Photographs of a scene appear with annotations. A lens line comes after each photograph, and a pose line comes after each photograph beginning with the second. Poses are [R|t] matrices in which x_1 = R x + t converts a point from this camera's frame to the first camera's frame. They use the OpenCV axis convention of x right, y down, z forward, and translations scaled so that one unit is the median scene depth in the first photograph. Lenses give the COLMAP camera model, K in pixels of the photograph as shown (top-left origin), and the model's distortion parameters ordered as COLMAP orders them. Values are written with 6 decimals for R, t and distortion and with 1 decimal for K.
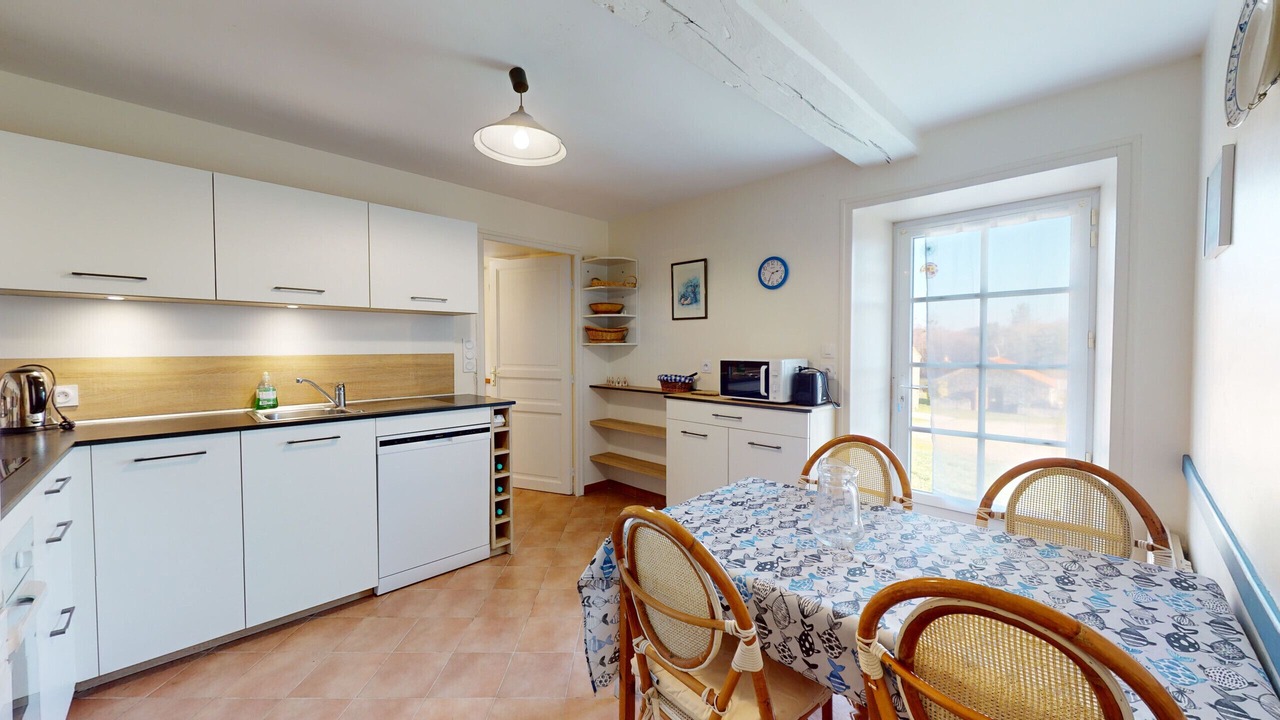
lens RADIAL K [[467.5, 0, 646.0], [0, 467.5, 357.1], [0, 0, 1]] dist [0.000568, -0.000023]
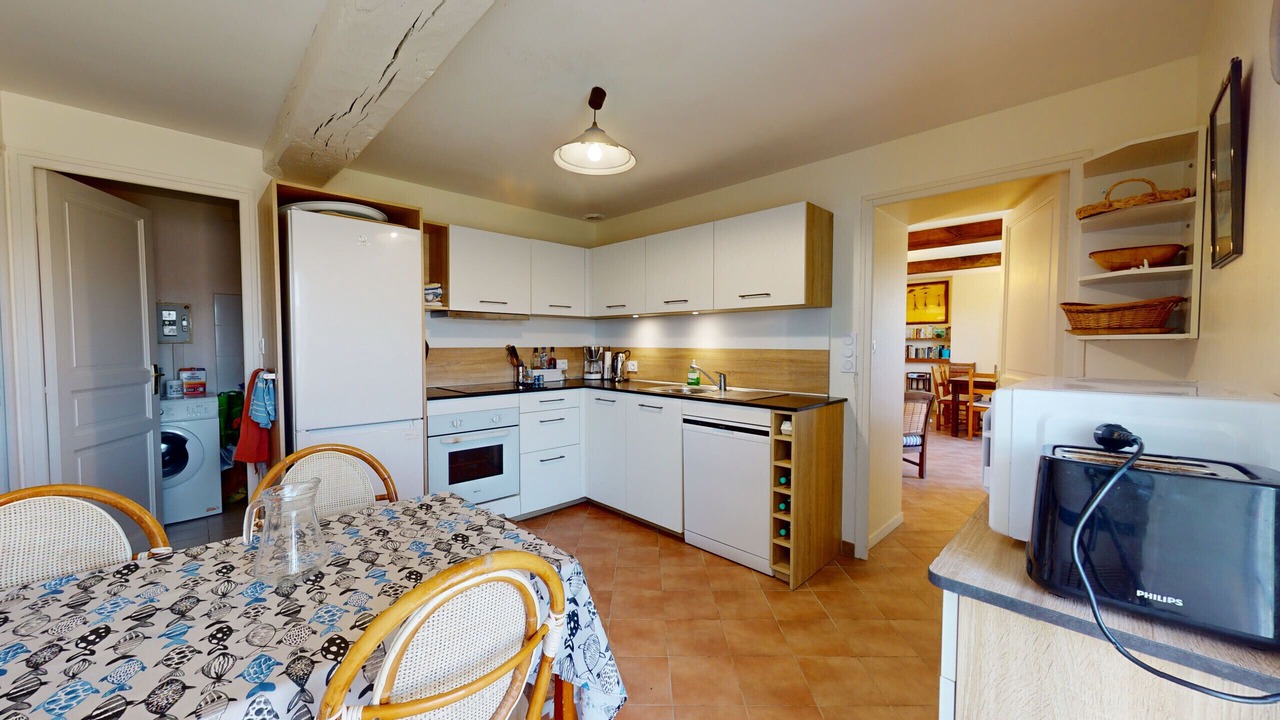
lens RADIAL K [[467.5, 0, 631.4], [0, 467.5, 359.7], [0, 0, 1]] dist [0.000568, -0.000023]
pose [[-0.014589, 0.037470, -0.999191, 0.658952], [-0.023112, 0.999018, 0.037801, -0.018783], [0.999626, 0.023644, -0.013709, 0.871293]]
